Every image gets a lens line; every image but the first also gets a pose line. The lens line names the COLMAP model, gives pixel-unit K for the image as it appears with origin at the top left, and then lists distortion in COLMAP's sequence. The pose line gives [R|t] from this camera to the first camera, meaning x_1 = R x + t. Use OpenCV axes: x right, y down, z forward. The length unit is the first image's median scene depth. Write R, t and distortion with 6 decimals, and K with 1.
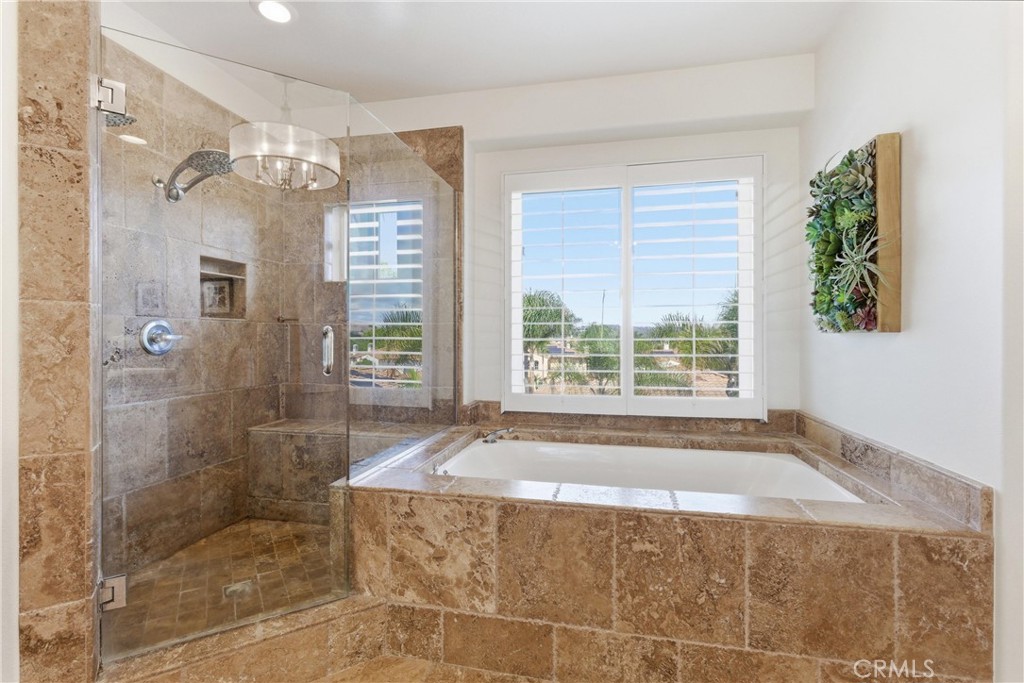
lens RADIAL K [[465.5, 0, 513.8], [0, 465.5, 339.7], [0, 0, 1]] dist [-0.000897, 0.000290]
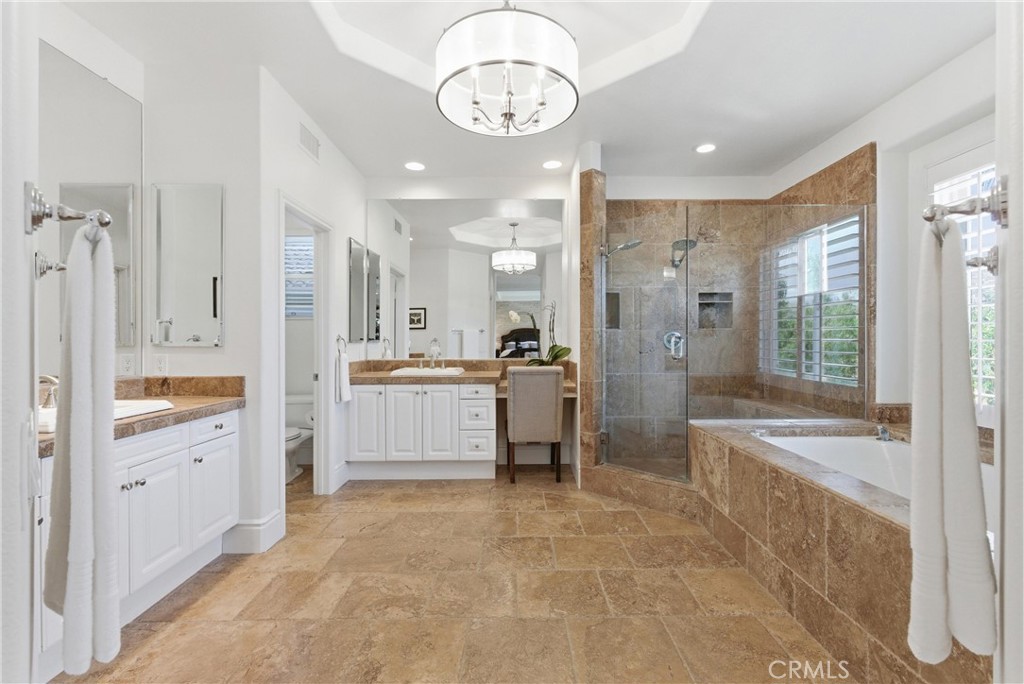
lens RADIAL K [[465.5, 0, 513.8], [0, 465.5, 340.2], [0, 0, 1]] dist [-0.000897, 0.000290]
pose [[0.203539, -0.002040, -0.979065, 1.499981], [-0.002634, 0.999993, -0.002631, 0.000689], [0.979063, 0.003114, 0.203532, -0.040086]]
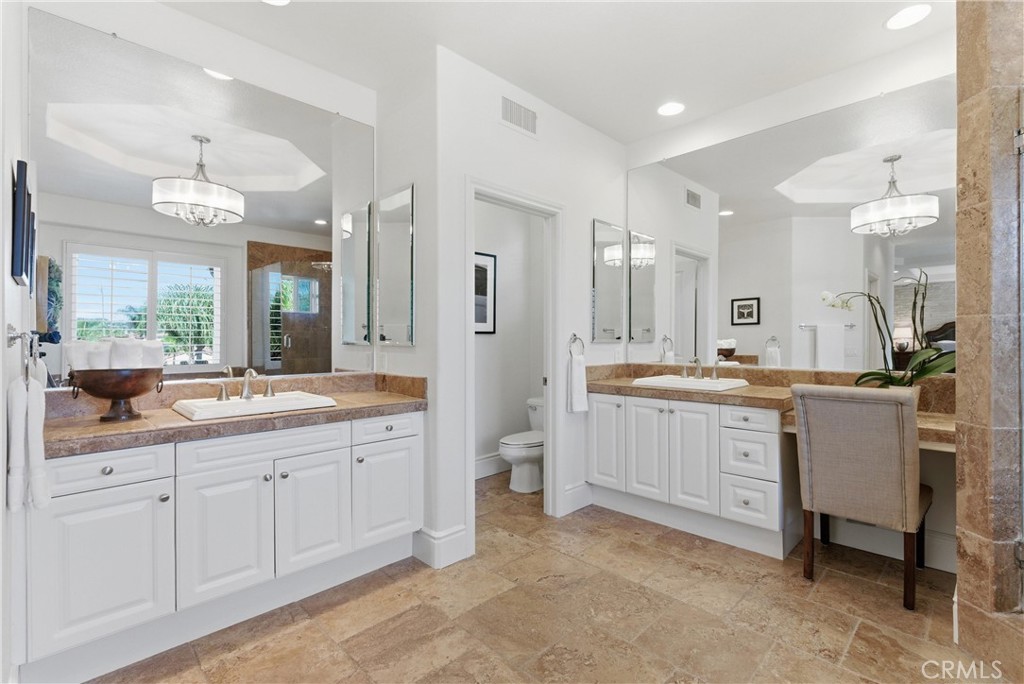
lens RADIAL K [[465.5, 0, 513.8], [0, 465.5, 340.2], [0, 0, 1]] dist [-0.000897, 0.000290]
pose [[-0.552113, 0.000985, -0.833768, 0.786676], [-0.002660, 0.999992, 0.002943, -0.006201], [0.833765, 0.003843, -0.552106, 0.519089]]
